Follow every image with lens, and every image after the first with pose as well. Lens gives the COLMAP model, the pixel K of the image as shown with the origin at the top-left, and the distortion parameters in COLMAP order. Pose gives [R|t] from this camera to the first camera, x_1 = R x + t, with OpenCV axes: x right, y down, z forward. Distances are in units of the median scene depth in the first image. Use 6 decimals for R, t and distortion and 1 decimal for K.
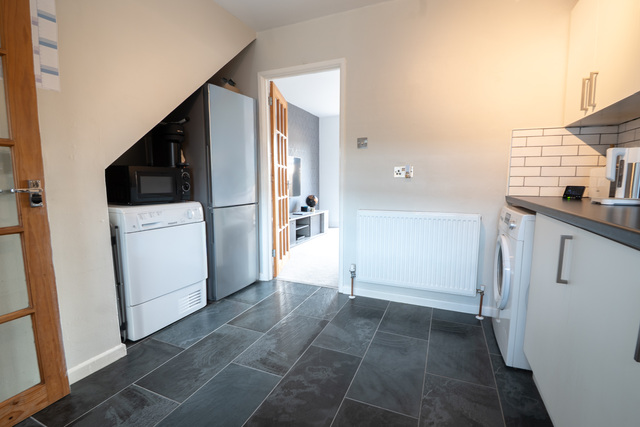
lens RADIAL K [[287.2, 0, 324.9], [0, 287.2, 216.2], [0, 0, 1]] dist [0.010137, -0.018739]
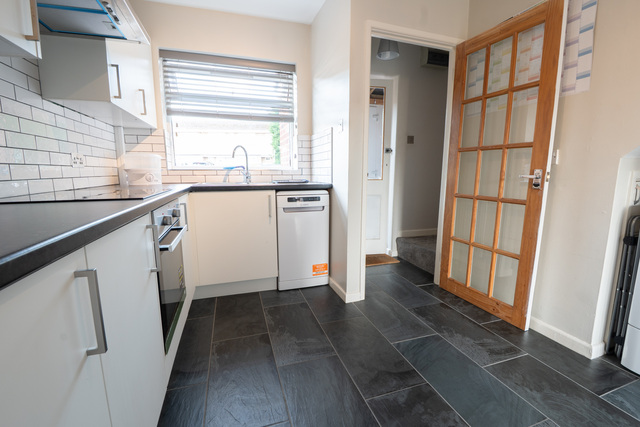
lens RADIAL K [[287.2, 0, 324.9], [0, 287.2, 216.2], [0, 0, 1]] dist [0.010137, -0.018739]
pose [[-0.749864, 0.100501, -0.653914, 0.517392], [-0.079686, 0.967479, 0.240072, -0.118123], [0.656775, 0.232129, -0.717469, 1.011523]]
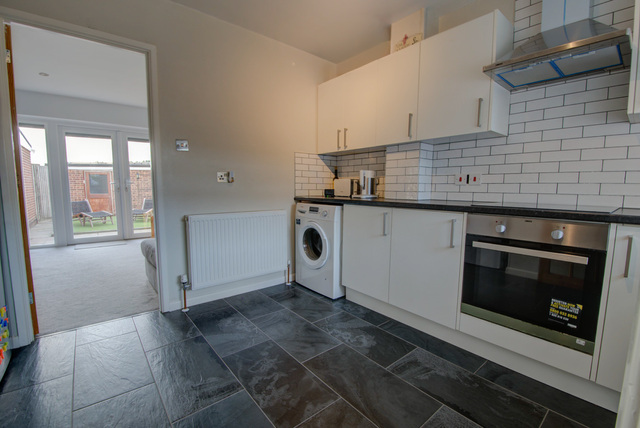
lens RADIAL K [[278.5, 0, 320.0], [0, 278.5, 214.0], [0, 0, 1]] dist [0.001539, -0.013986]
pose [[0.467402, -0.083220, 0.880119, -0.727831], [0.095805, 0.994464, 0.043153, -0.036169], [-0.878838, 0.064150, 0.472787, 0.273798]]
